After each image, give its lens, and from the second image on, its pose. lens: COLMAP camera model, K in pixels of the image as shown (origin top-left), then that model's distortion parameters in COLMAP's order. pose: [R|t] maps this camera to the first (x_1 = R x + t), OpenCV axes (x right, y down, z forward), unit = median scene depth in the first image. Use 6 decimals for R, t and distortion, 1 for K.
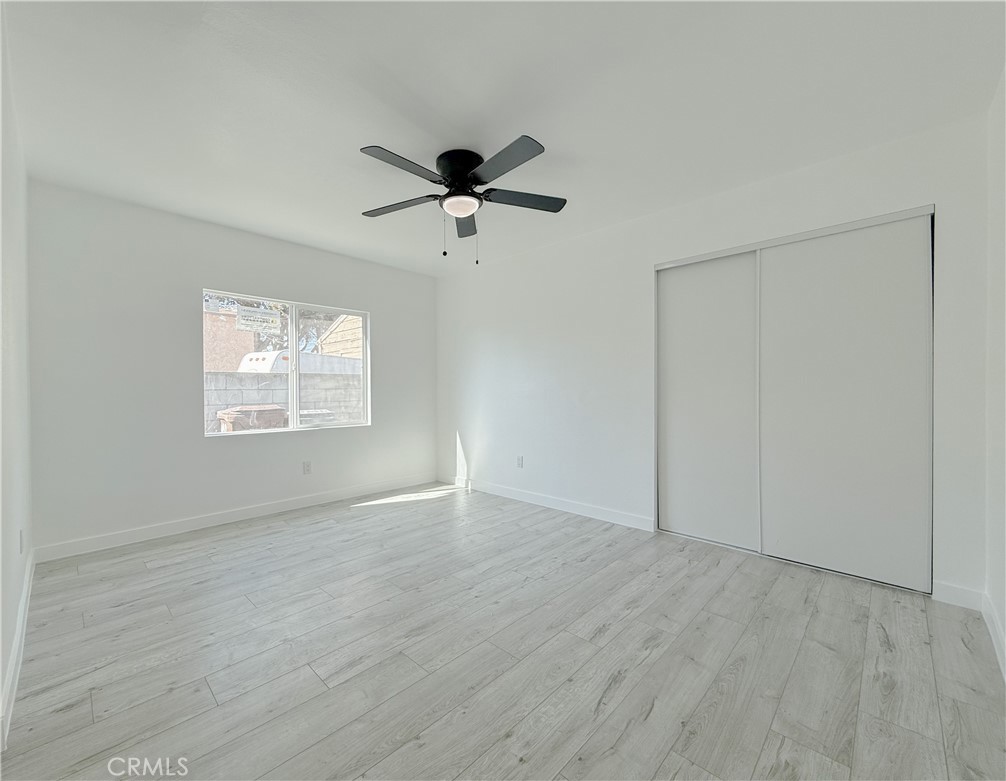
lens RADIAL K [[436.6, 0, 502.4], [0, 436.6, 394.9], [0, 0, 1]] dist [0.001839, 0.000753]
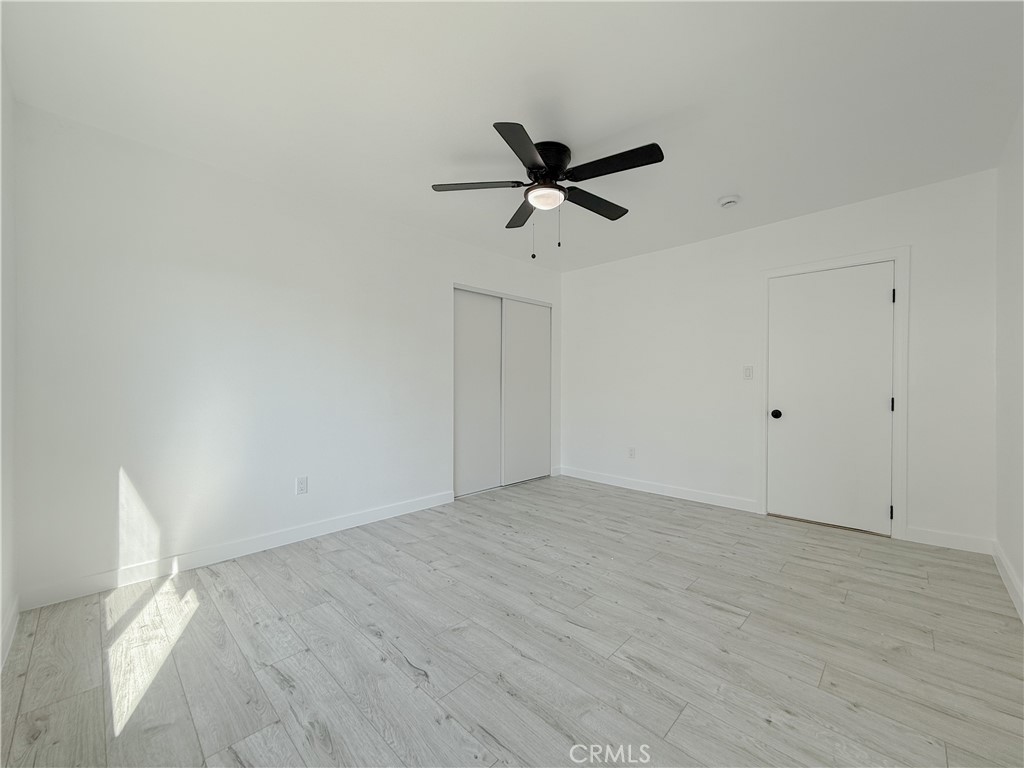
lens RADIAL K [[410.2, 0, 509.7], [0, 410.2, 381.6], [0, 0, 1]] dist [-0.000833, 0.001104]
pose [[-0.005668, 0.010382, 0.999930, -0.825790], [0.012125, 0.999873, -0.010313, -0.004913], [-0.999910, 0.012065, -0.005793, 0.876310]]
